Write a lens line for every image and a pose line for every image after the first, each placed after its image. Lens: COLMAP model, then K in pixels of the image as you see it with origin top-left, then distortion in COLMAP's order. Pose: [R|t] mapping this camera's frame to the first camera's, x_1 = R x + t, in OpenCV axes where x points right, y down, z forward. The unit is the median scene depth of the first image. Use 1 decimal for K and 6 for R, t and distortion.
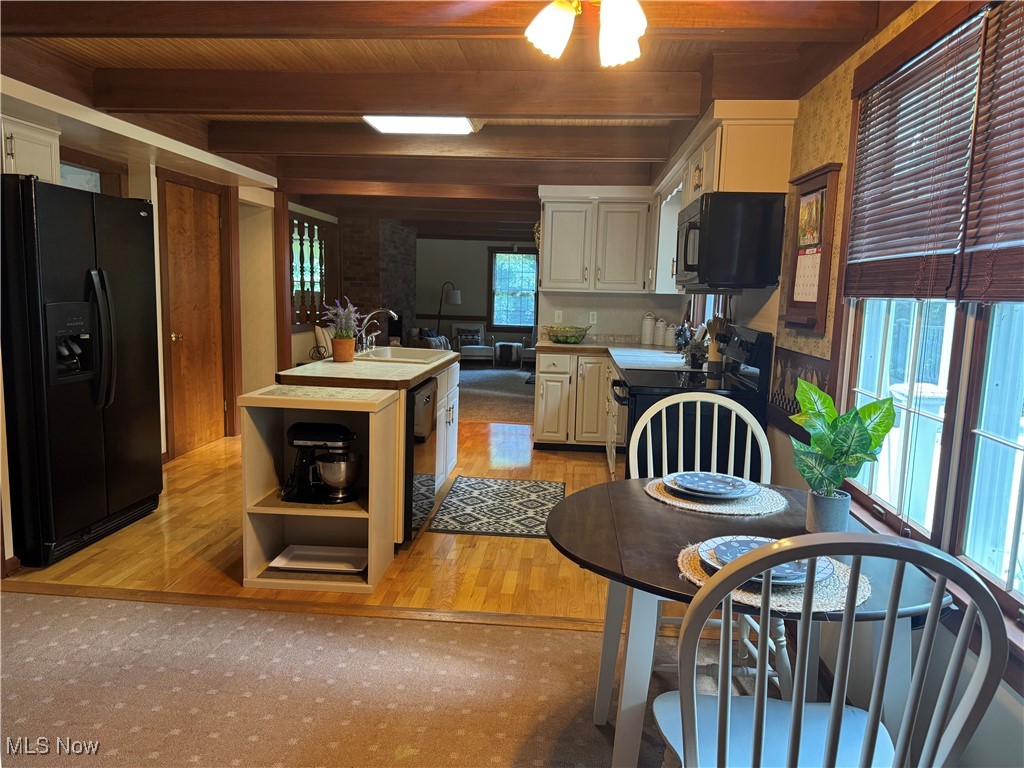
lens RADIAL K [[726.5, 0, 512.0], [0, 726.5, 384.0], [0, 0, 1]] dist [0.048219, -0.060225]
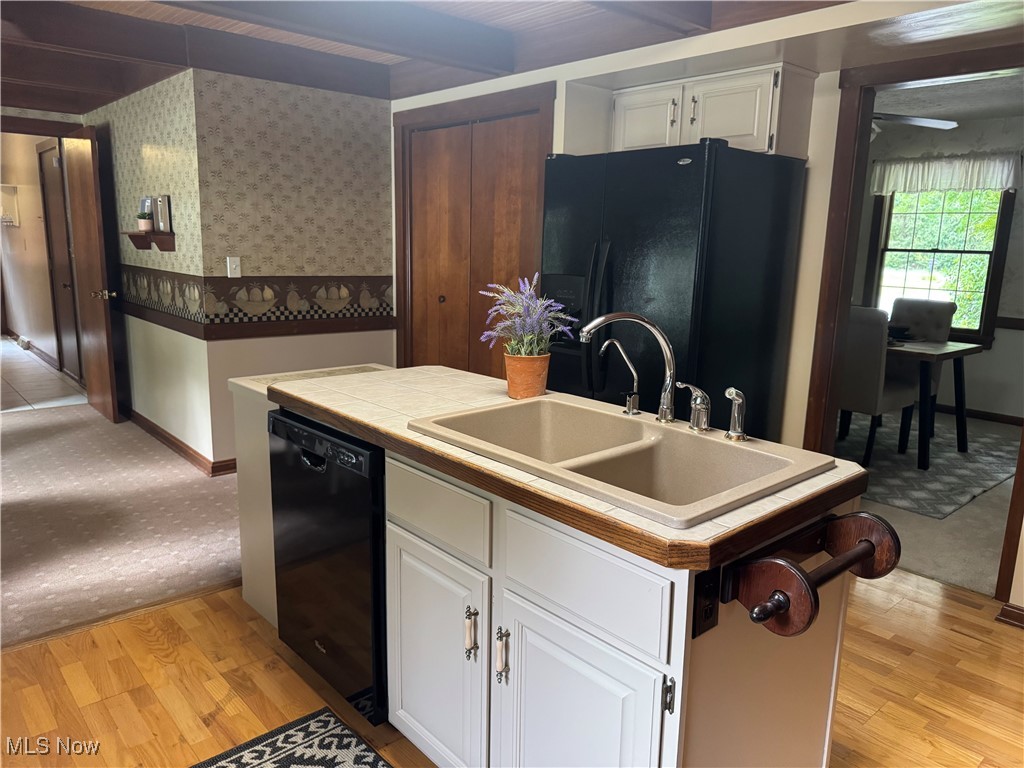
lens RADIAL K [[726.5, 0, 512.0], [0, 726.5, 384.0], [0, 0, 1]] dist [0.048219, -0.060225]
pose [[-0.683123, 0.098852, -0.723582, 0.173064], [-0.139447, 0.954911, 0.262105, -0.203408], [0.716866, 0.279951, -0.638537, 1.542776]]
